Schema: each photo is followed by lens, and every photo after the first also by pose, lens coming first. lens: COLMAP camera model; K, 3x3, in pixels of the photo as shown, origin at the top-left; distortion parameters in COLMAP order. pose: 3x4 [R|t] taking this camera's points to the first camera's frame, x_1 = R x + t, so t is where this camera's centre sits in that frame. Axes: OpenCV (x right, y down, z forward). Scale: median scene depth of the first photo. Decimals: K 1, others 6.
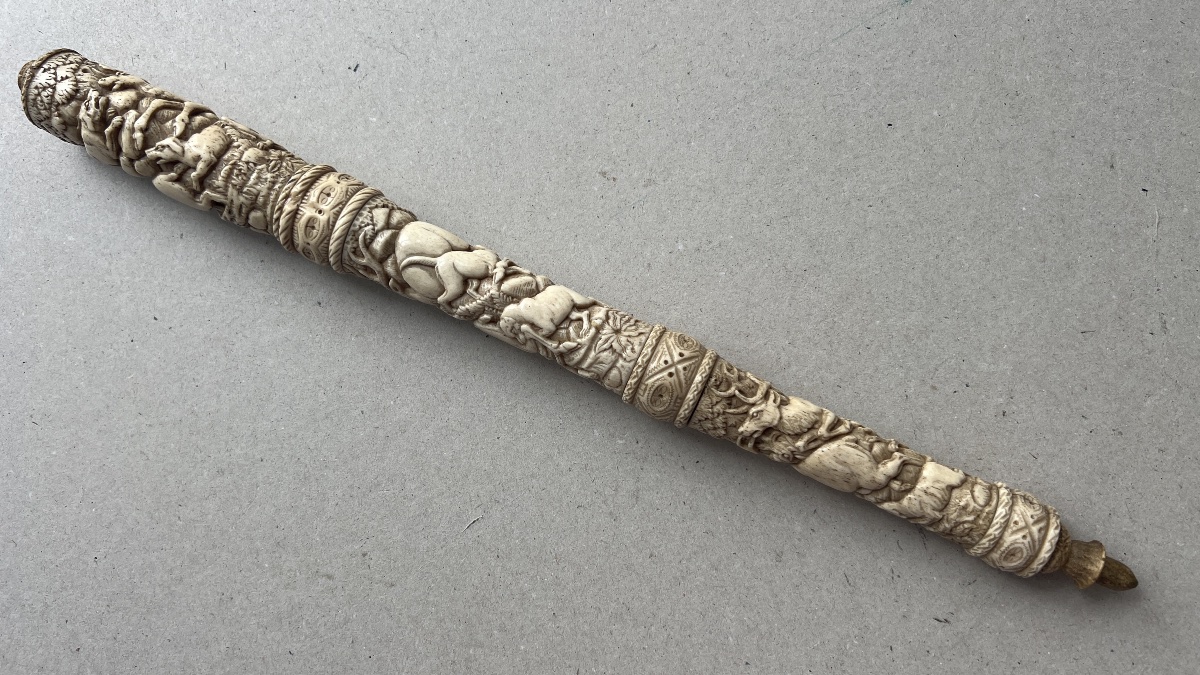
lens RADIAL K [[900.7, 0, 600.0], [0, 900.7, 337.5], [0, 0, 1]] dist [-0.004263, -0.005925]
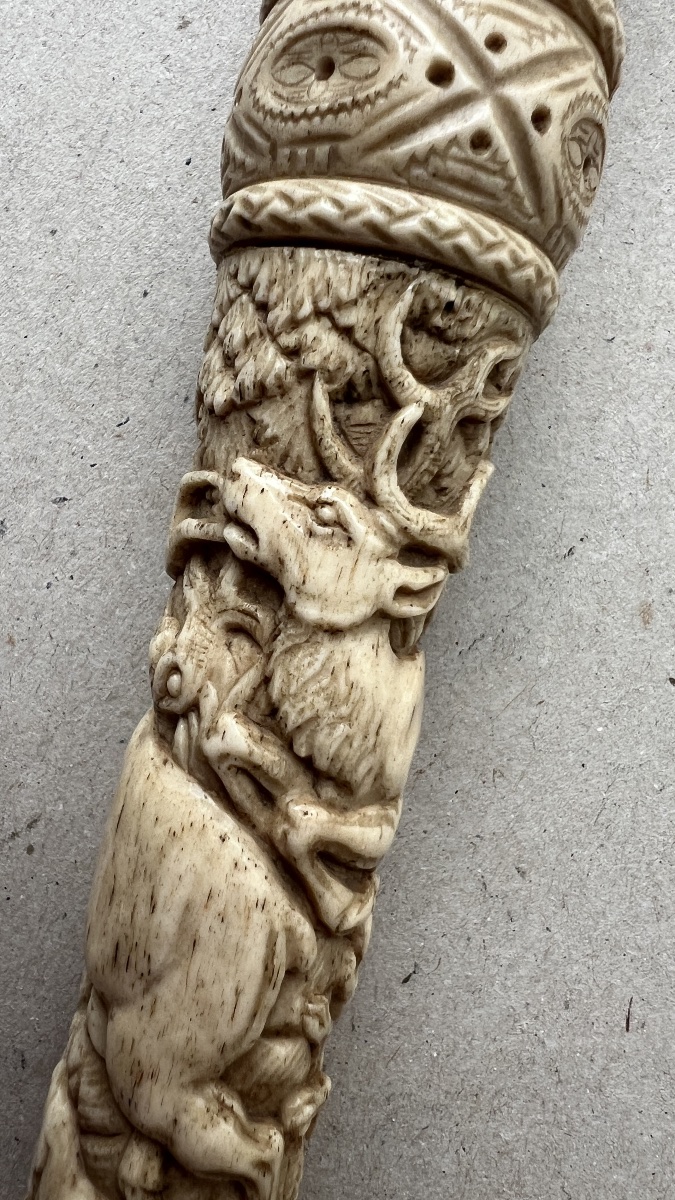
lens RADIAL K [[907.9, 0, 244.3], [0, 907.9, 544.2], [0, 0, 1]] dist [-0.003273, -0.007218]
pose [[0.195358, 0.977644, 0.077761, 0.153967], [-0.976327, 0.186361, 0.109797, 0.080054], [0.092851, -0.097370, 0.990908, 0.758019]]
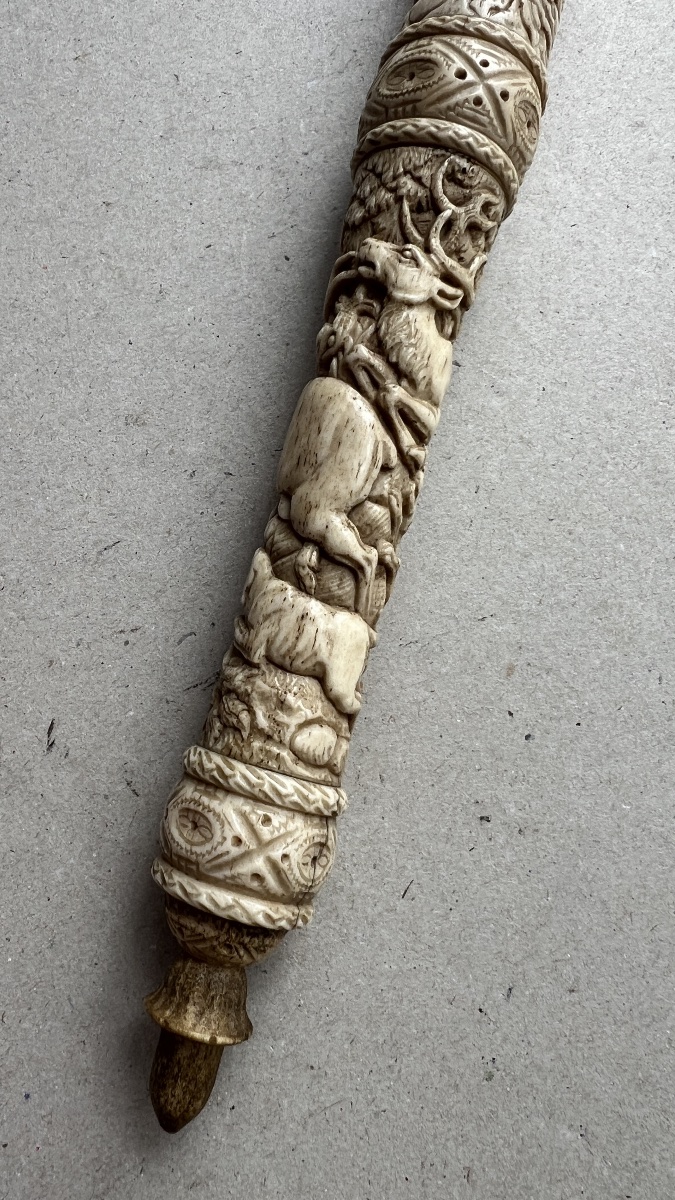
lens RADIAL K [[902.4, 0, 254.8], [0, 902.4, 547.0], [0, 0, 1]] dist [0.001930, 0.001369]
pose [[0.145270, 0.981981, -0.120872, 0.360876], [-0.980905, 0.158912, 0.112128, 0.132390], [0.129315, 0.102275, 0.986315, 0.515802]]
